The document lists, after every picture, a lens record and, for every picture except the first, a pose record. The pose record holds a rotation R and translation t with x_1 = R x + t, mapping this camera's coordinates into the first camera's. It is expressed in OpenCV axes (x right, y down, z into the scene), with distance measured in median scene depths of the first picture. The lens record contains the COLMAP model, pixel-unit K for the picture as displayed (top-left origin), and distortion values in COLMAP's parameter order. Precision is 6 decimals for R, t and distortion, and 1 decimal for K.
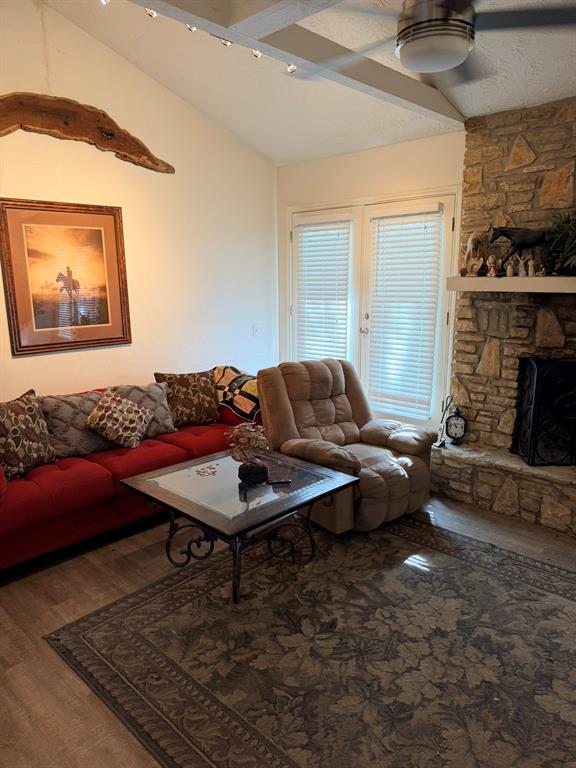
lens RADIAL K [[539.0, 0, 290.1], [0, 539.0, 384.7], [0, 0, 1]] dist [0.058155, -0.075300]
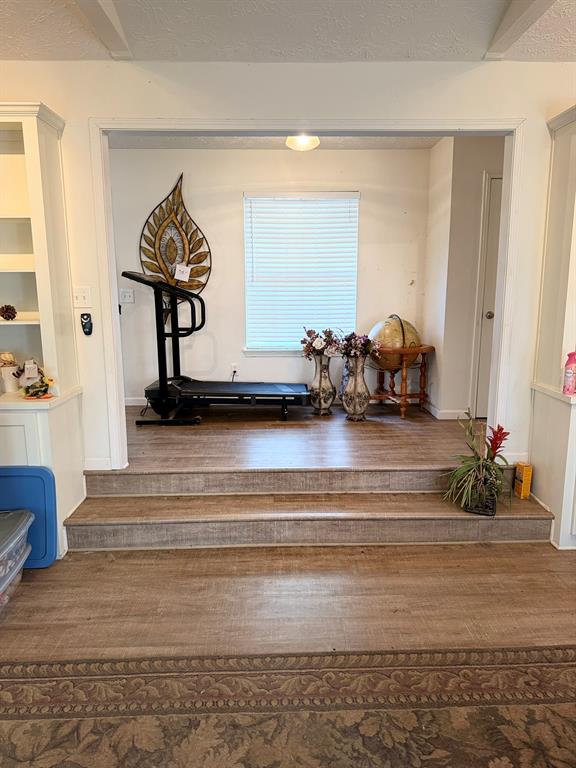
lens RADIAL K [[536.7, 0, 285.8], [0, 536.7, 385.1], [0, 0, 1]] dist [0.082053, -0.107050]
pose [[-0.709030, 0.140551, -0.691029, 0.352426], [-0.129257, 0.937431, 0.323290, -0.095116], [0.693231, 0.318543, -0.646500, 0.684917]]
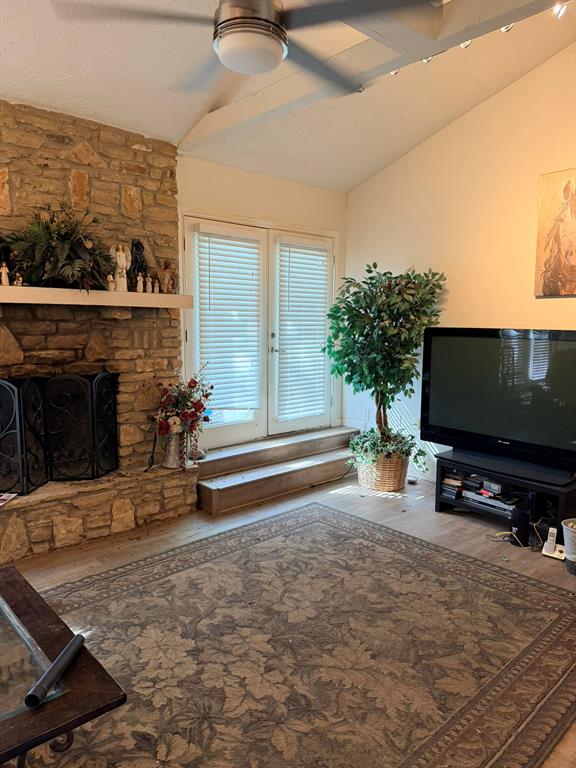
lens RADIAL K [[539.0, 0, 290.1], [0, 539.0, 384.7], [0, 0, 1]] dist [0.058155, -0.075300]
pose [[0.063395, -0.114752, 0.991369, -0.399013], [0.182557, 0.977940, 0.101523, -0.041452], [-0.981149, 0.174545, 0.082946, 0.456707]]
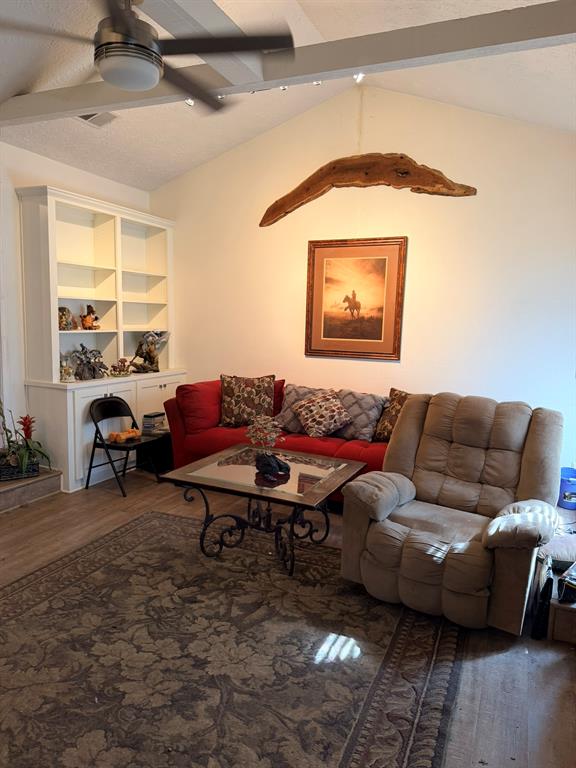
lens RADIAL K [[537.6, 0, 287.9], [0, 537.6, 385.9], [0, 0, 1]] dist [0.098101, -0.116293]
pose [[0.340819, 0.139665, -0.929697, 0.740971], [-0.221162, 0.973062, 0.065103, -0.055687], [0.913745, 0.183425, 0.362527, 0.482795]]
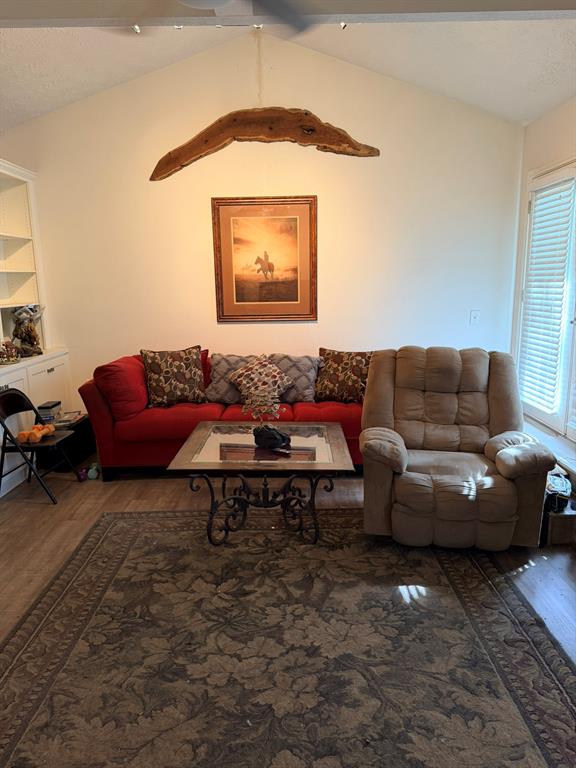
lens RADIAL K [[536.7, 0, 285.8], [0, 536.7, 385.1], [0, 0, 1]] dist [0.082053, -0.107050]
pose [[0.683734, 0.137541, -0.716652, 0.537877], [-0.138840, 0.988657, 0.057282, -0.000069], [0.716402, 0.060334, 0.695074, 0.236159]]
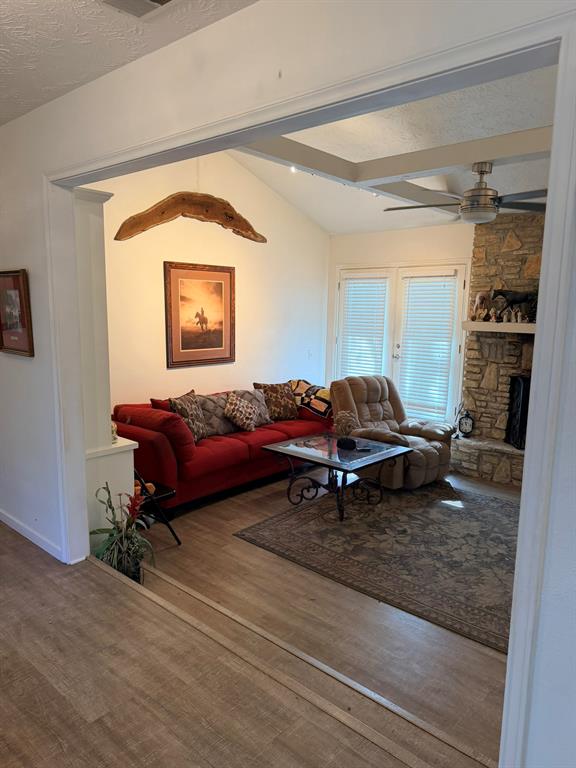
lens RADIAL K [[530.7, 0, 290.5], [0, 530.7, 385.6], [0, 0, 1]] dist [0.159759, -0.326842]
pose [[0.998962, 0.020567, 0.040651, -0.236795], [-0.018475, 0.998519, -0.051180, 0.061428], [-0.041643, 0.050376, 0.997862, -0.440520]]
